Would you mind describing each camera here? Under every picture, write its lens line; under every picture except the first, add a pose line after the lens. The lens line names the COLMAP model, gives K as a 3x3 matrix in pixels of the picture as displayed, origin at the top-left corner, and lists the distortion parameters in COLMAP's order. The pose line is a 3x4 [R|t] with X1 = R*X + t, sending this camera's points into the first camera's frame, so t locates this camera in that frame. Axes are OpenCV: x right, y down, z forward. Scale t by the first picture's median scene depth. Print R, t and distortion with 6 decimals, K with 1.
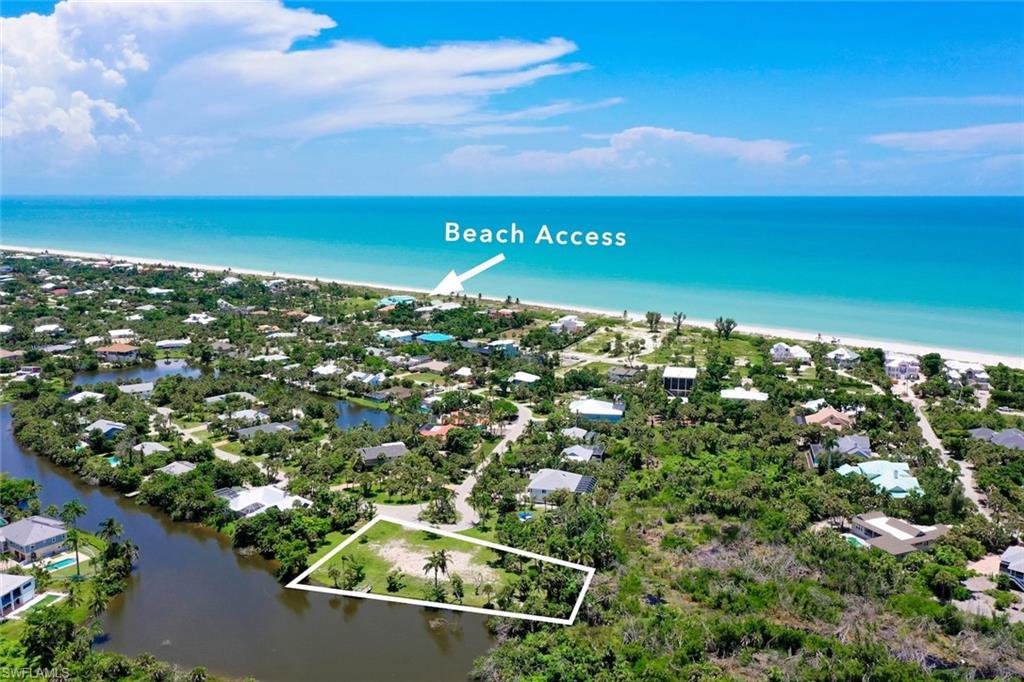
lens RADIAL K [[831.3, 0, 516.5], [0, 831.3, 348.3], [0, 0, 1]] dist [0.009313, -0.002422]
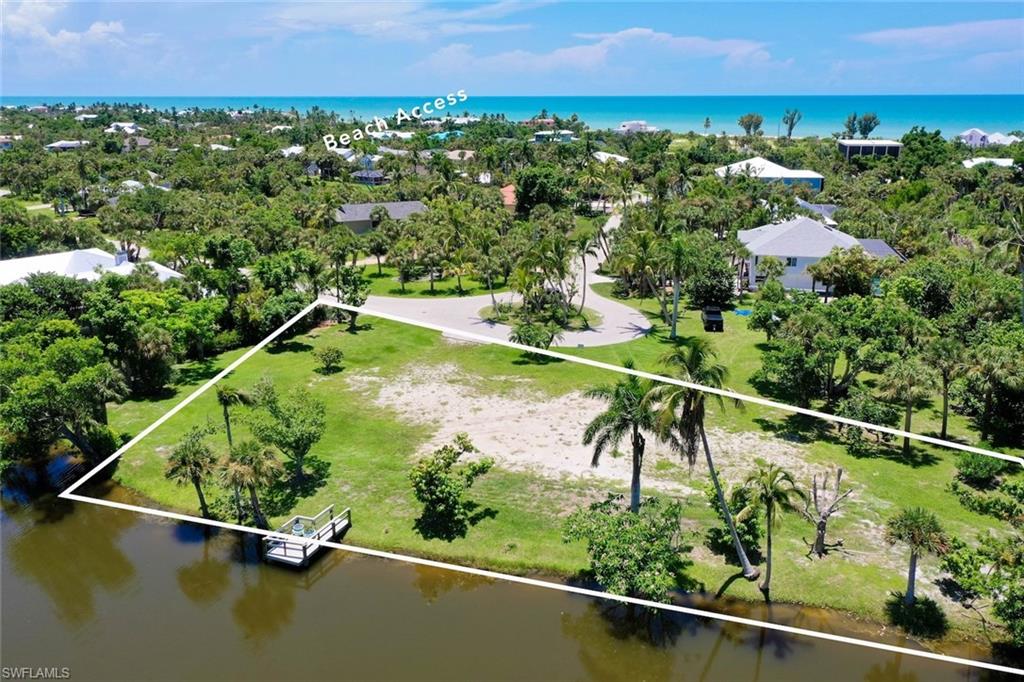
lens RADIAL K [[831.3, 0, 513.9], [0, 831.3, 319.7], [0, 0, 1]] dist [0.009313, -0.002422]
pose [[0.999983, -0.005698, 0.001570, -0.083873], [0.005547, 0.996514, 0.083244, 0.139017], [-0.002039, -0.083234, 0.996528, 0.505222]]
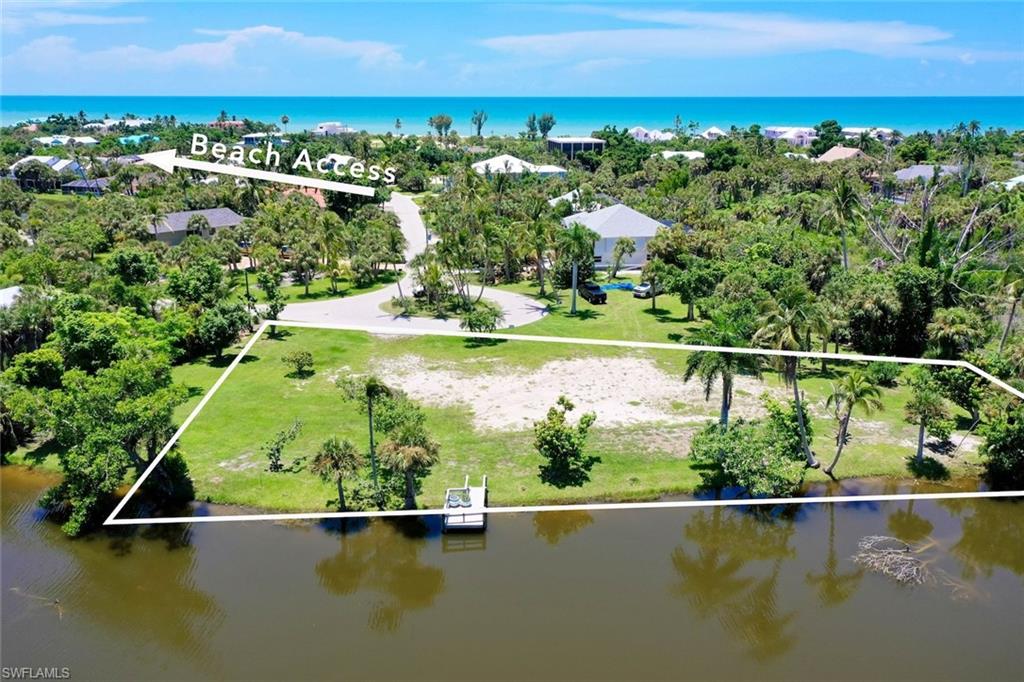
lens RADIAL K [[831.3, 0, 512.4], [0, 831.3, 338.3], [0, 0, 1]] dist [0.009313, -0.002422]
pose [[0.915331, -0.114418, 0.386106, -0.173456], [0.073771, 0.990204, 0.118549, 0.139002], [-0.395887, -0.080028, 0.914805, 0.500680]]
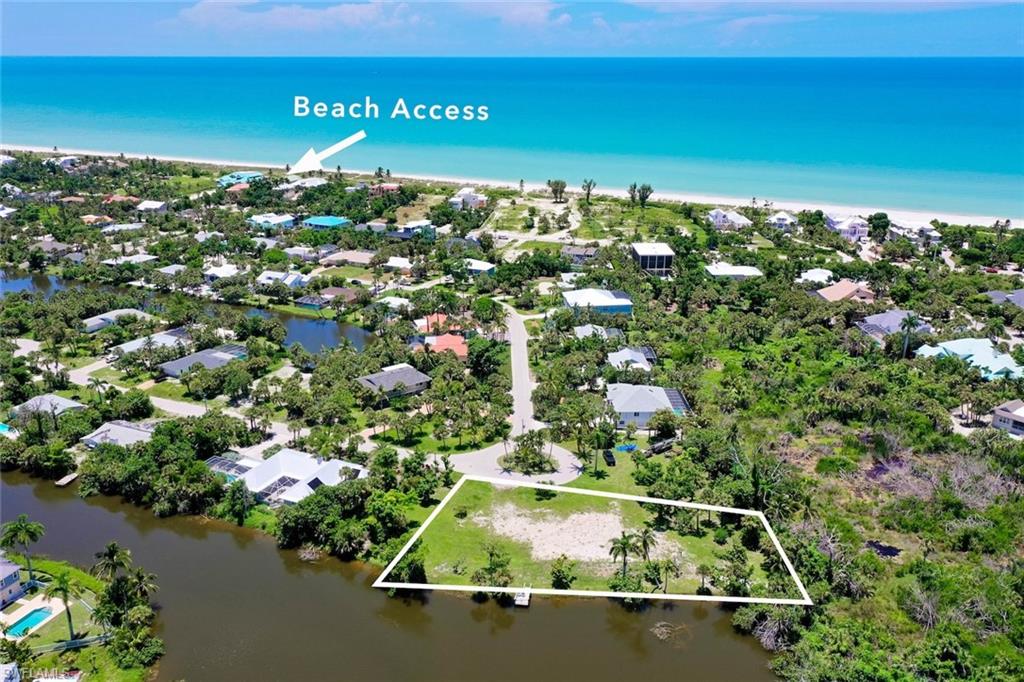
lens RADIAL K [[831.3, 0, 517.4], [0, 831.3, 350.8], [0, 0, 1]] dist [0.009313, -0.002422]
pose [[0.963934, -0.088392, 0.251032, -0.229827], [0.047755, 0.985372, 0.163588, -0.021213], [-0.261820, -0.145700, 0.954055, 0.228439]]
